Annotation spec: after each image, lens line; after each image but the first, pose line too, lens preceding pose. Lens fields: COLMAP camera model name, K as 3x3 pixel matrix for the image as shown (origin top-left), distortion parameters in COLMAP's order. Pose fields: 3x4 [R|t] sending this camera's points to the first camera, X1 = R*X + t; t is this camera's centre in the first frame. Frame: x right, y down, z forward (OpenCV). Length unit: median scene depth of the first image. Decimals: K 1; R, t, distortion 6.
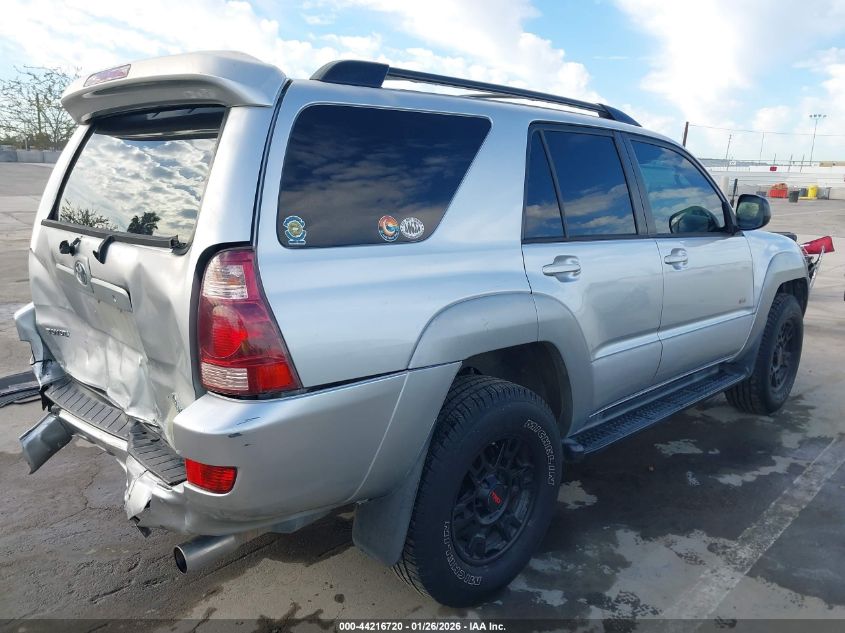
lens RADIAL K [[694.6, 0, 437.1], [0, 694.6, 315.5], [0, 0, 1]] dist [0.012443, 0.009049]
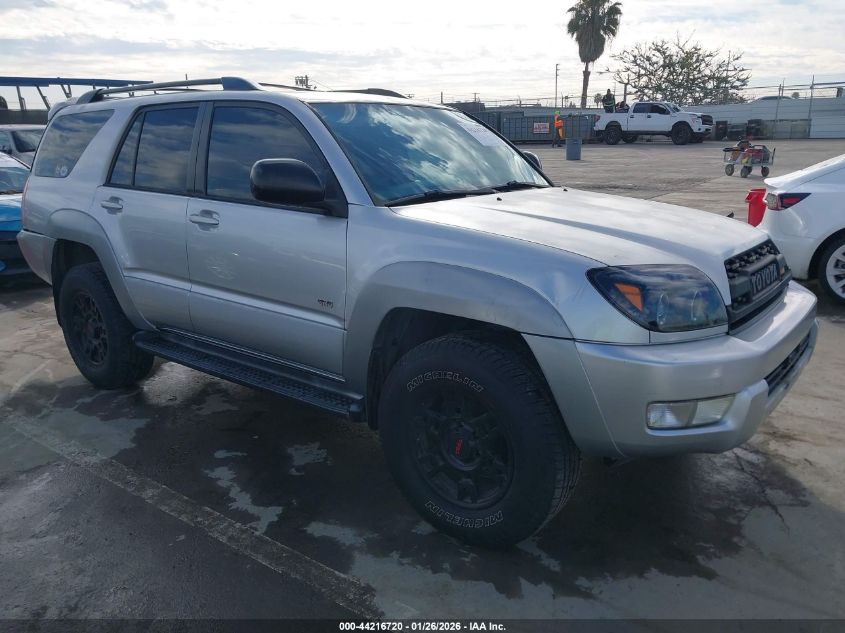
lens RADIAL K [[694.6, 0, 437.1], [0, 694.6, 315.5], [0, 0, 1]] dist [0.012443, 0.009049]
pose [[0.081800, 0.210617, -0.974140, 1.280975], [-0.191299, 0.962560, 0.192050, -0.190315], [0.978117, 0.170642, 0.119028, 1.123245]]
